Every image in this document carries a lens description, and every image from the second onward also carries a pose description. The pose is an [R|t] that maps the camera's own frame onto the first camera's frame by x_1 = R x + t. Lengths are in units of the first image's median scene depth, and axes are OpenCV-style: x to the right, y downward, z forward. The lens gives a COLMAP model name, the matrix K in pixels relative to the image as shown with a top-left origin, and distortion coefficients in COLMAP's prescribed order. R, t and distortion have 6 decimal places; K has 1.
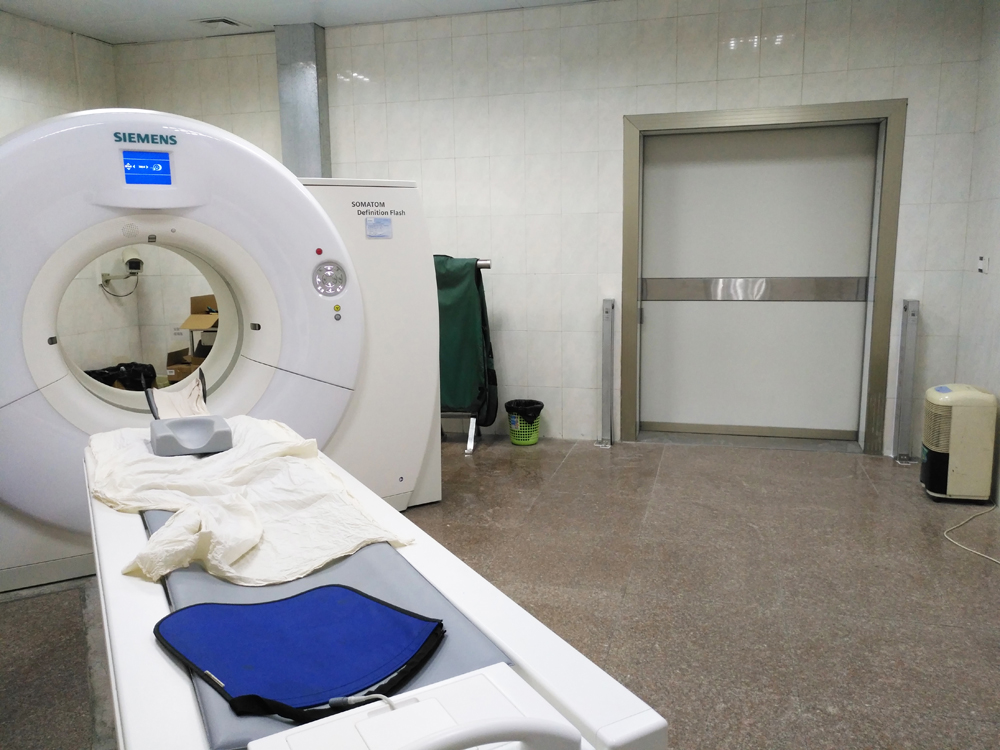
lens RADIAL K [[785.0, 0, 500.0], [0, 785.0, 375.0], [0, 0, 1]] dist [-0.023750, 0.073934]
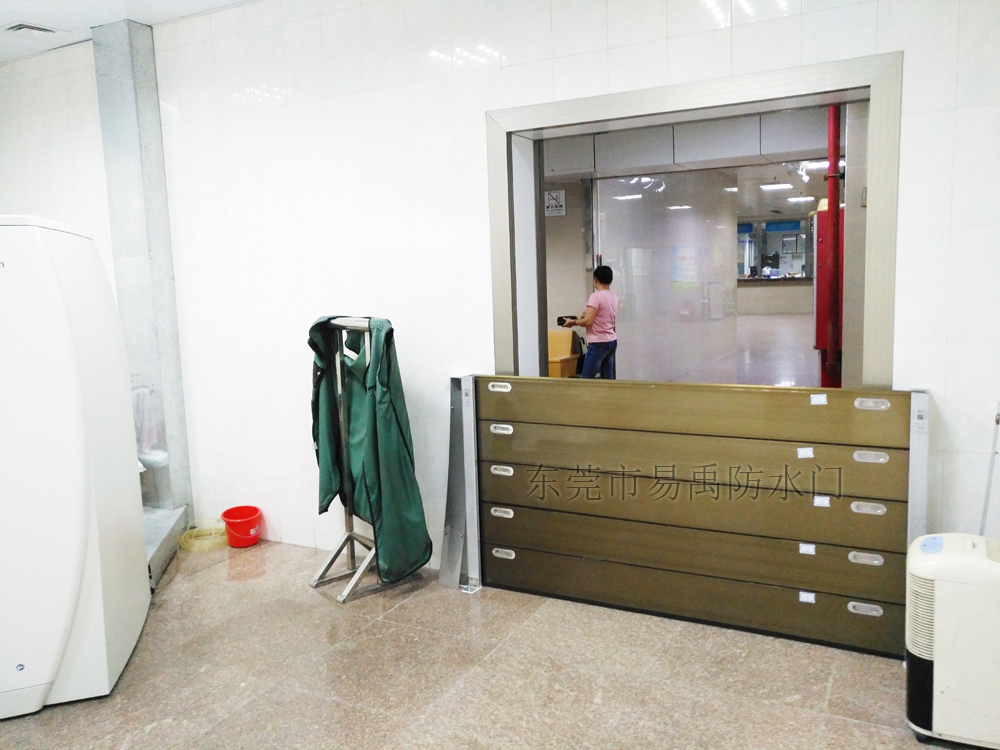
lens RADIAL K [[779.0, 0, 517.6], [0, 779.0, 372.5], [0, 0, 1]] dist [0.004143, -0.000183]
pose [[0.977380, 0.008571, -0.211317, 0.340308], [-0.017203, 0.999089, -0.039044, -0.078242], [0.210790, 0.041796, 0.976637, 0.356661]]
